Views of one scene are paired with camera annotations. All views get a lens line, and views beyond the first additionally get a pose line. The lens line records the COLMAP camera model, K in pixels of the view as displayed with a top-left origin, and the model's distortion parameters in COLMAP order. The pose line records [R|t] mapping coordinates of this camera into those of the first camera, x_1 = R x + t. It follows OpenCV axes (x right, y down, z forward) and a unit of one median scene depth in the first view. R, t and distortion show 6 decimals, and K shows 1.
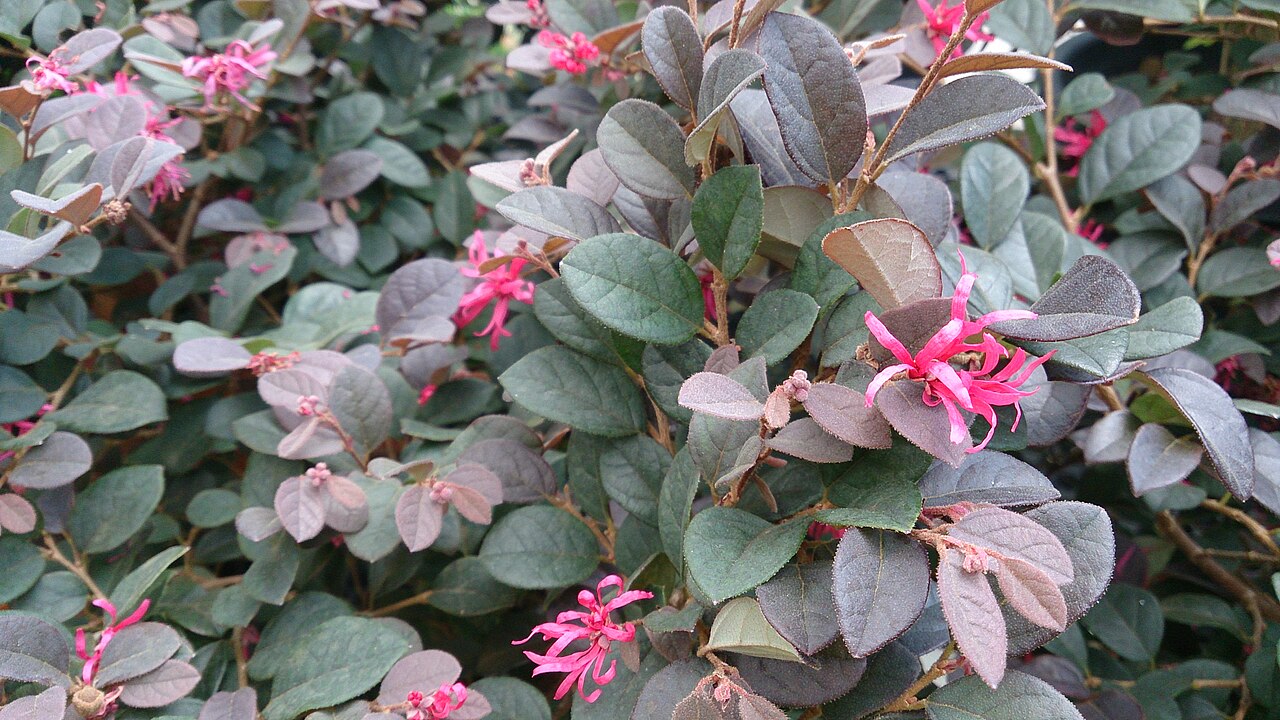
lens RADIAL K [[1170.7, 0, 640.0], [0, 1170.7, 360.0], [0, 0, 1]] dist [0.061821, -0.191858]
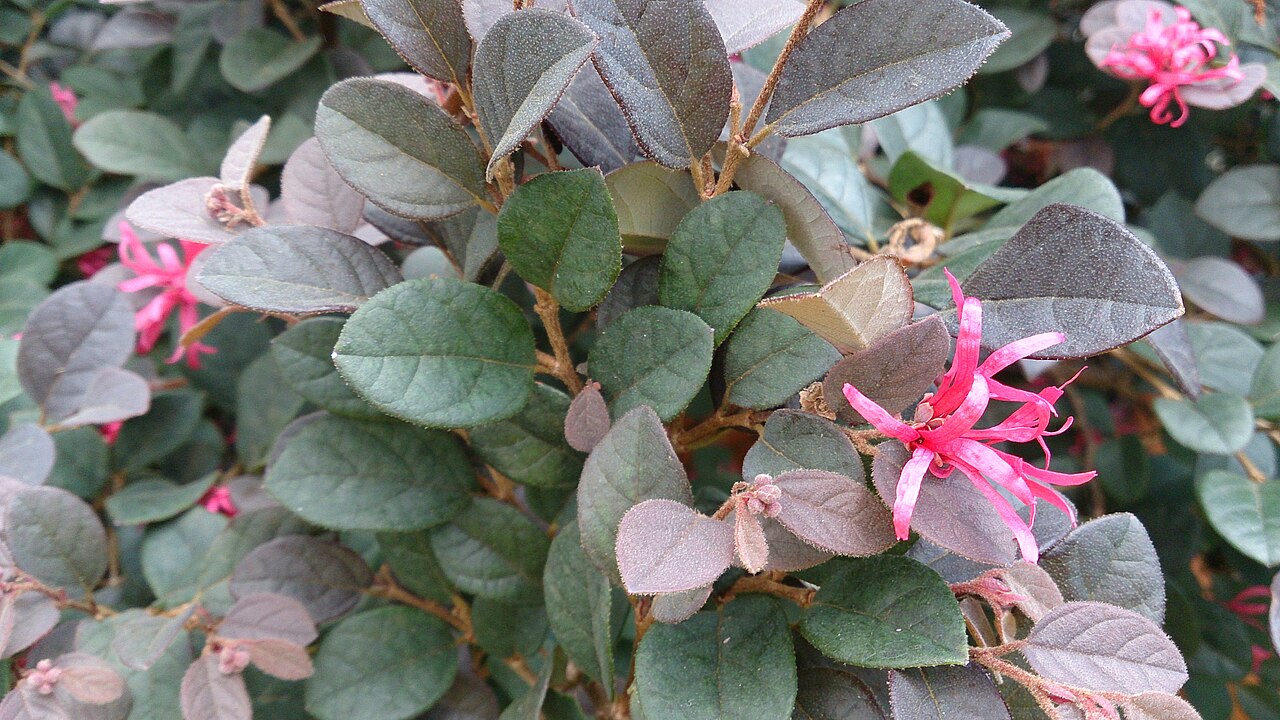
lens RADIAL K [[1170.7, 0, 640.0], [0, 1170.7, 360.0], [0, 0, 1]] dist [0.061821, -0.191858]
pose [[0.923556, -0.287776, 0.253435, -0.076768], [0.226427, 0.942648, 0.245245, -0.206725], [-0.309475, -0.169113, 0.935749, 0.306668]]
